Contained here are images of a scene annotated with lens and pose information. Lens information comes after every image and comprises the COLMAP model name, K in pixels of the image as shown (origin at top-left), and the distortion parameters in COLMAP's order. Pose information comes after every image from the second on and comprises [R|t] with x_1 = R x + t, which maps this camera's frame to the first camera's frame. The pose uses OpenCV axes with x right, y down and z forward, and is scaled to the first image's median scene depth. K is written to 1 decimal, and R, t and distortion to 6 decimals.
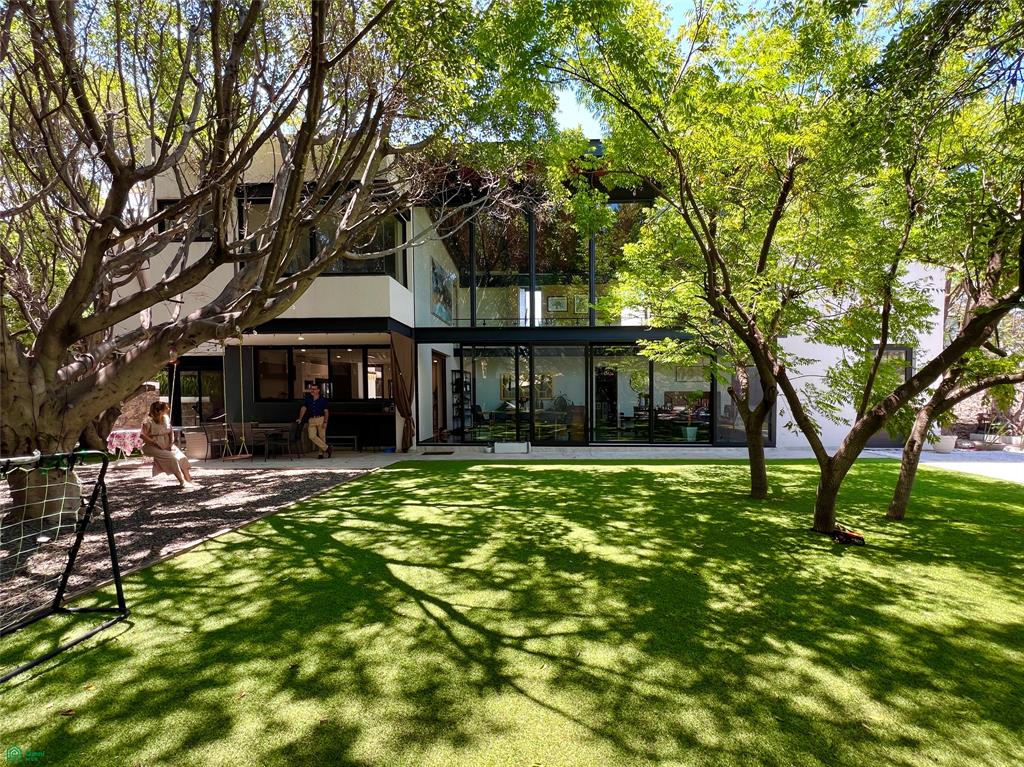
lens RADIAL K [[411.1, 0, 507.9], [0, 411.1, 387.9], [0, 0, 1]] dist [-0.003906, -0.000025]
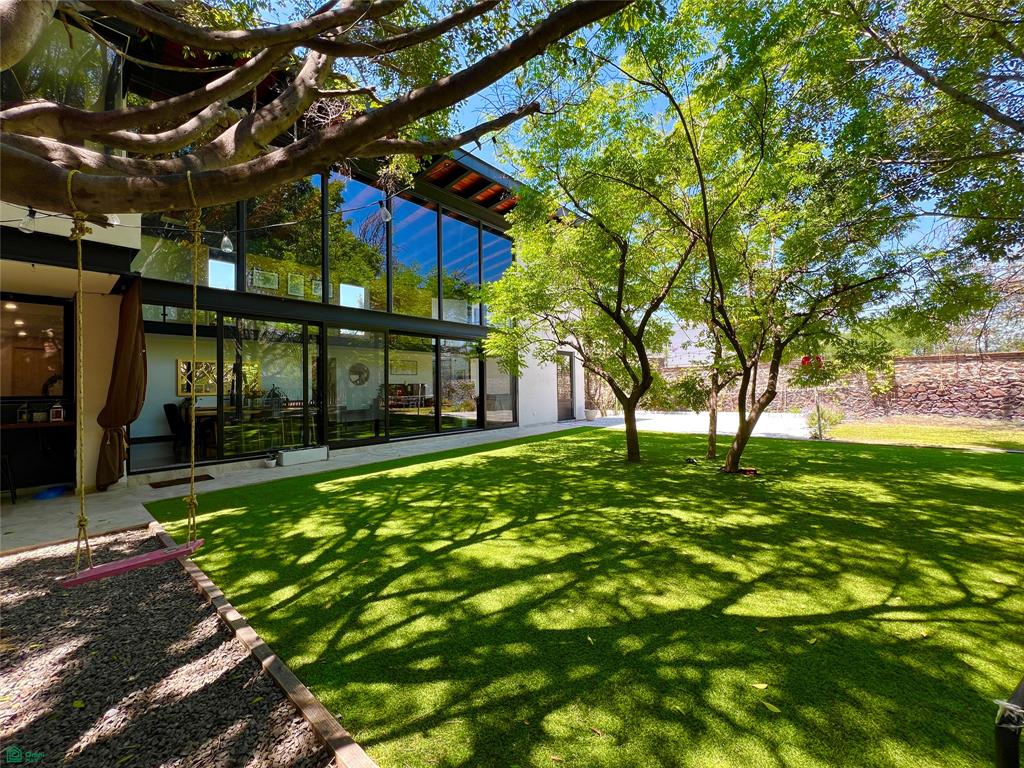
lens RADIAL K [[411.1, 0, 509.7], [0, 411.1, 380.3], [0, 0, 1]] dist [-0.003906, -0.000025]
pose [[0.652058, -0.000788, 0.758169, -0.808539], [-0.000169, 0.999999, 0.001186, 0.027461], [-0.758169, -0.000901, 0.652057, 0.632179]]
